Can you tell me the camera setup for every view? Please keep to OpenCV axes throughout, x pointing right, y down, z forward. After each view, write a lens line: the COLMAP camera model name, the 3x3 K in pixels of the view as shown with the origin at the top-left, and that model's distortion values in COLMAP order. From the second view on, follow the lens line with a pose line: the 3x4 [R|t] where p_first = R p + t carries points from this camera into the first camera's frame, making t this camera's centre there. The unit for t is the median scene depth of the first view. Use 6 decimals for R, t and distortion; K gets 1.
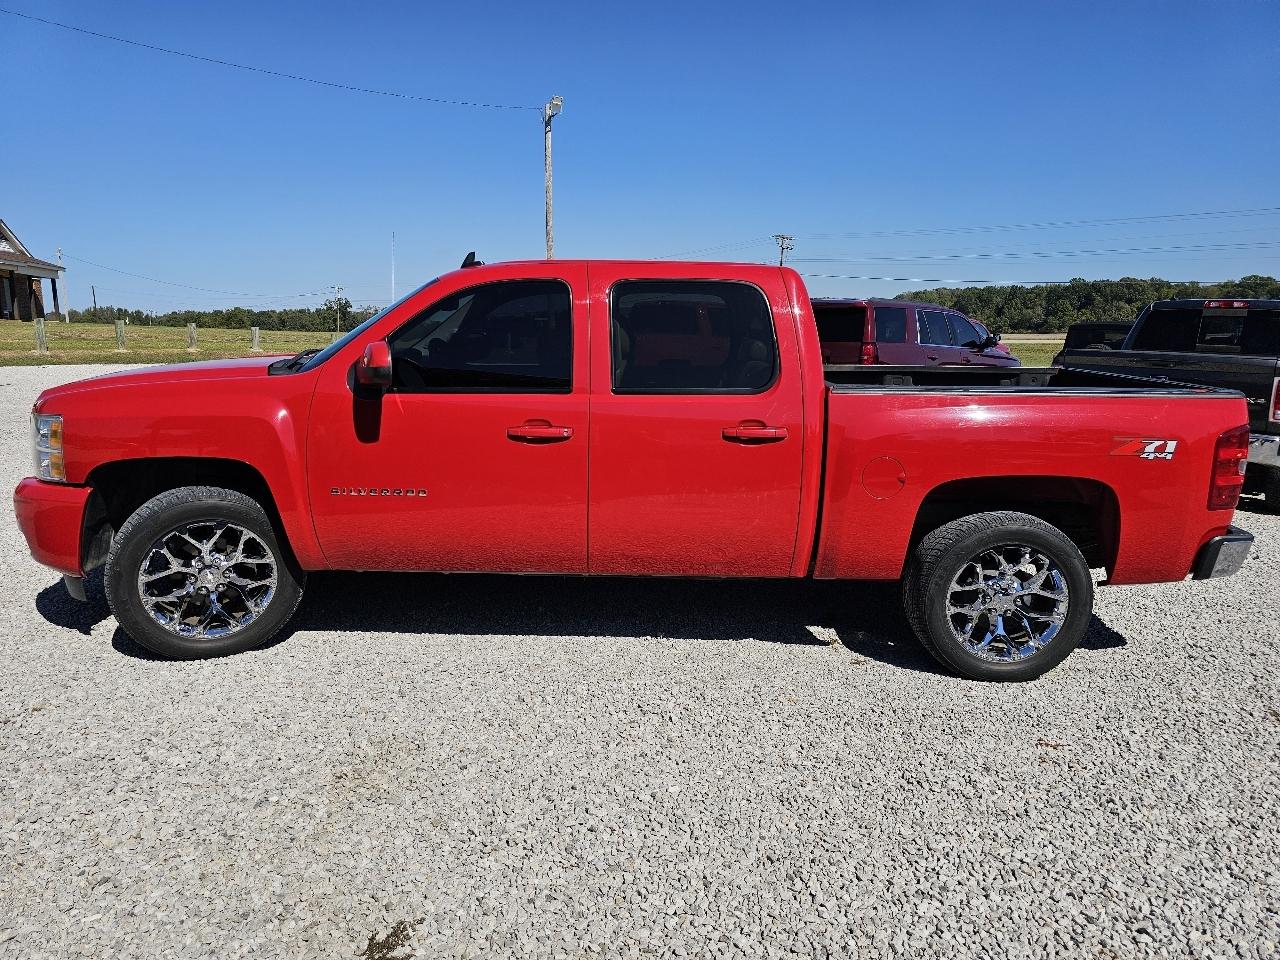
lens RADIAL K [[866.7, 0, 644.2], [0, 866.7, 476.8], [0, 0, 1]] dist [0.037485, -0.043817]
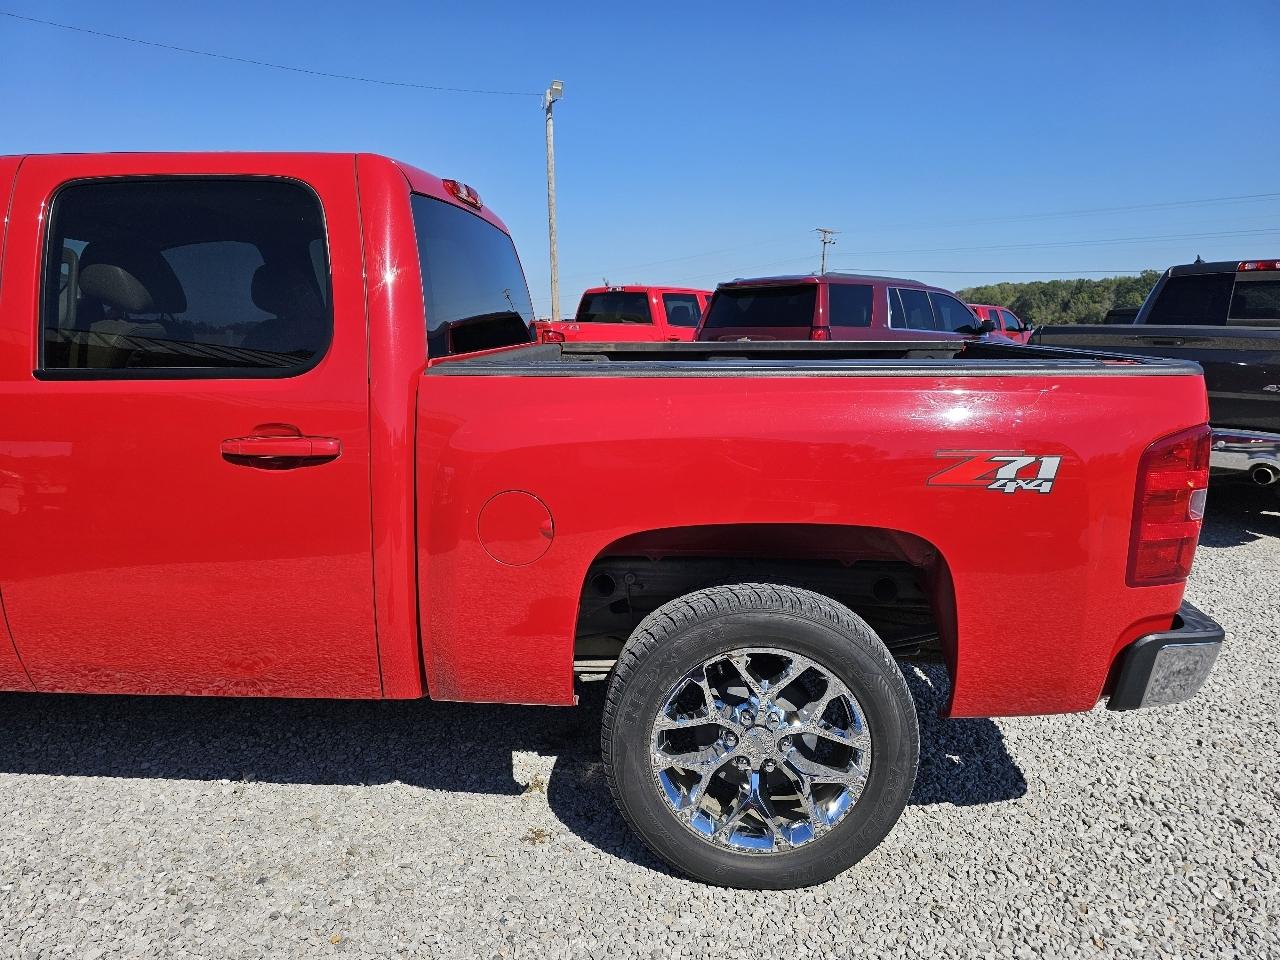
lens RADIAL K [[866.7, 0, 651.7], [0, 866.7, 485.6], [0, 0, 1]] dist [0.037485, -0.043817]
pose [[0.998113, -0.007145, -0.060979, 0.377868], [0.007486, 0.999958, 0.005354, -0.027217], [0.060938, -0.005801, 0.998125, 0.439149]]
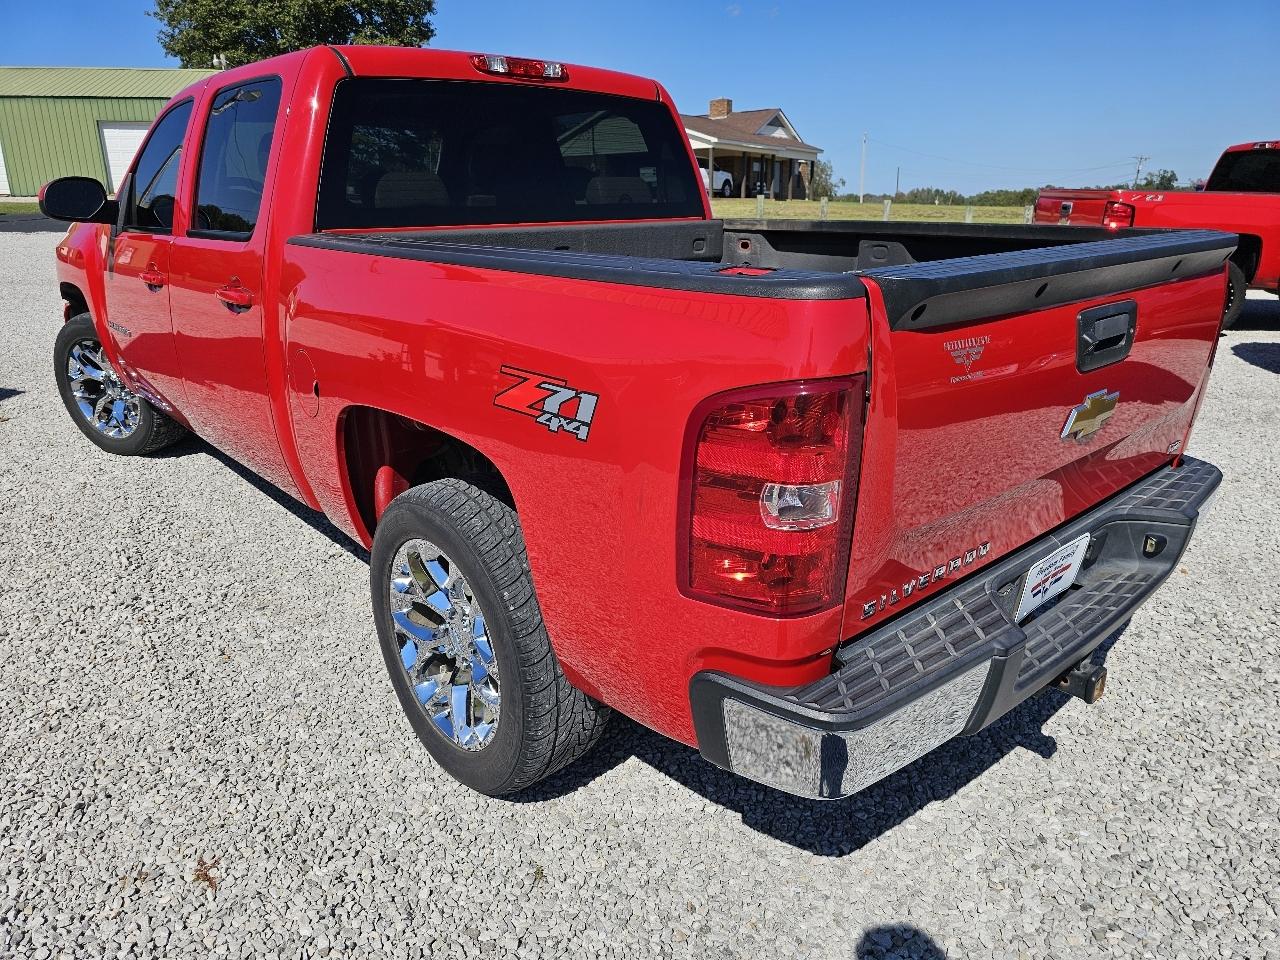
lens RADIAL K [[866.7, 0, 638.0], [0, 866.7, 485.4], [0, 0, 1]] dist [0.037485, -0.043817]
pose [[0.648012, 0.226502, -0.727170, 0.869156], [-0.123622, 0.973375, 0.193026, -0.075492], [0.751530, -0.035189, 0.658760, 0.723216]]
